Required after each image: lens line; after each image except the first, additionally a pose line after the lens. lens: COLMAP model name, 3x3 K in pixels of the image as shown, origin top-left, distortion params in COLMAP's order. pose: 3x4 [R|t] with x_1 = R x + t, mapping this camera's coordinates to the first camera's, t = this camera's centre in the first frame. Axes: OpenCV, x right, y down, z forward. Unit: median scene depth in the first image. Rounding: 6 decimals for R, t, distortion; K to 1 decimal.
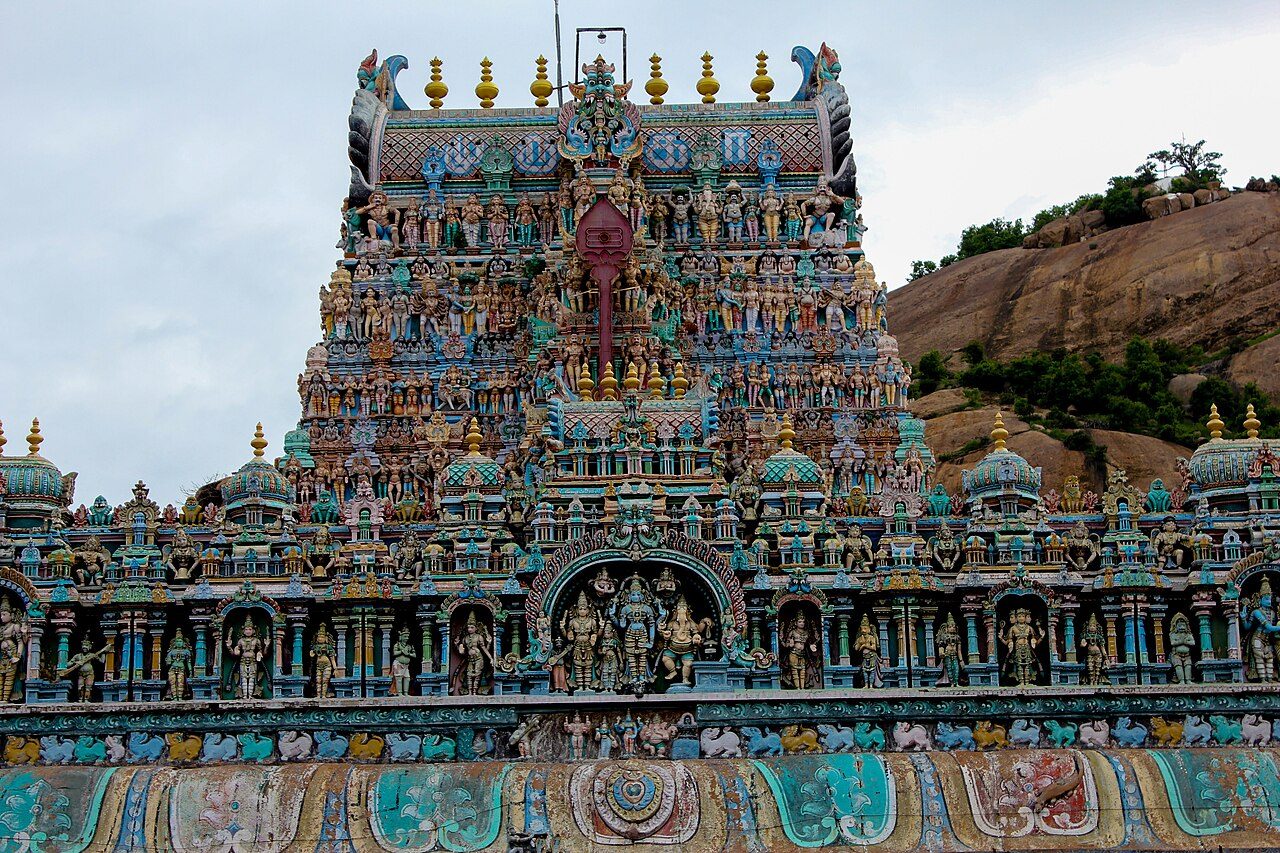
lens RADIAL K [[2918.7, 0, 647.7], [0, 2918.7, 420.0], [0, 0, 1]] dist [0.079321, 0.000000]
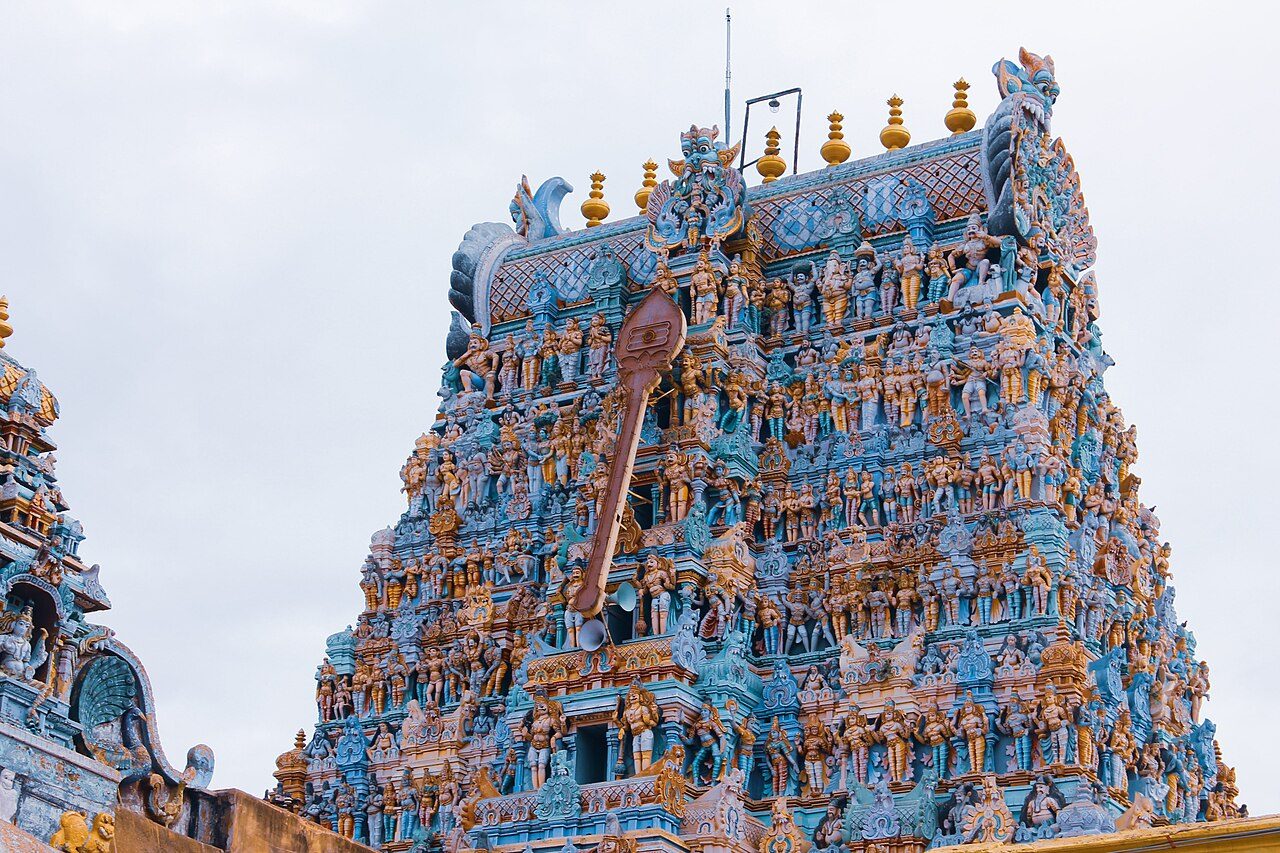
lens RADIAL K [[2918.7, 0, 634.0], [0, 2918.7, 438.1], [0, 0, 1]] dist [0.079321, 0.000000]
pose [[0.847850, -0.151277, -0.508199, 0.362289], [0.085192, 0.984851, -0.151033, 0.078520], [0.523348, 0.084759, 0.847893, 0.339349]]
